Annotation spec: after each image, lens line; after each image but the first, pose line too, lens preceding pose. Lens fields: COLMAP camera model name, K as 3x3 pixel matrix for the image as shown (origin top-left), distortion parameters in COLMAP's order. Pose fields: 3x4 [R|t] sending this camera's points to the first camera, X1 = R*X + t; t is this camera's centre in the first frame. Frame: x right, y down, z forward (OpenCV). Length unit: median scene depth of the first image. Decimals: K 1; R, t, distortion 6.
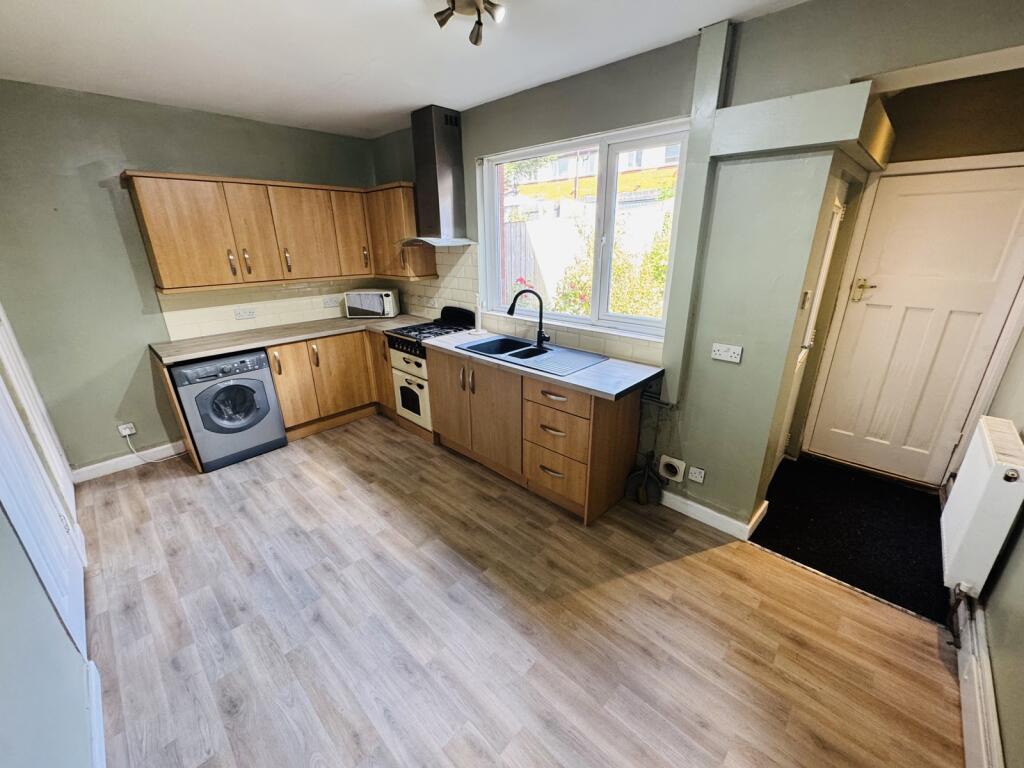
lens RADIAL K [[407.8, 0, 511.2], [0, 407.8, 387.9], [0, 0, 1]] dist [-0.003412, 0.000297]
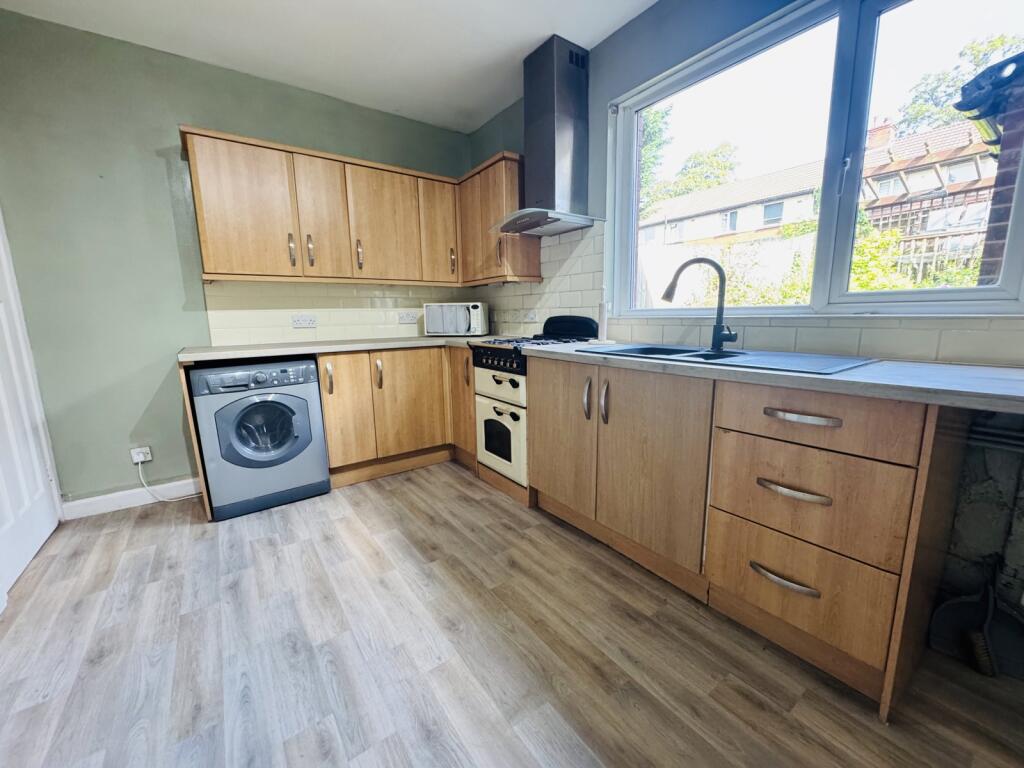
lens RADIAL K [[407.8, 0, 509.1], [0, 407.8, 386.3], [0, 0, 1]] dist [-0.003412, 0.000297]
pose [[0.981837, 0.023961, -0.188210, -0.120310], [-0.056599, 0.983815, -0.170012, 0.070581], [0.181090, 0.177576, 0.967302, 0.379034]]
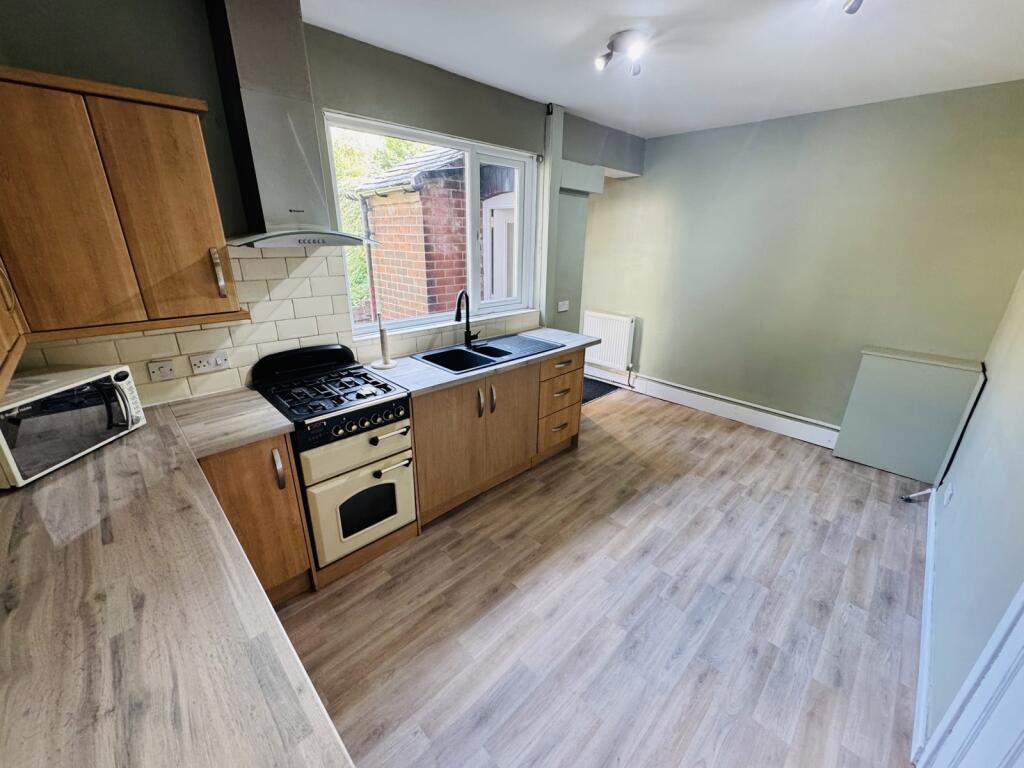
lens RADIAL K [[407.8, 0, 520.7], [0, 407.8, 375.4], [0, 0, 1]] dist [-0.003412, 0.000297]
pose [[0.023478, -0.316923, 0.948161, -0.897863], [0.331150, 0.897345, 0.291739, -0.292212], [-0.943286, 0.307134, 0.126017, 0.803176]]
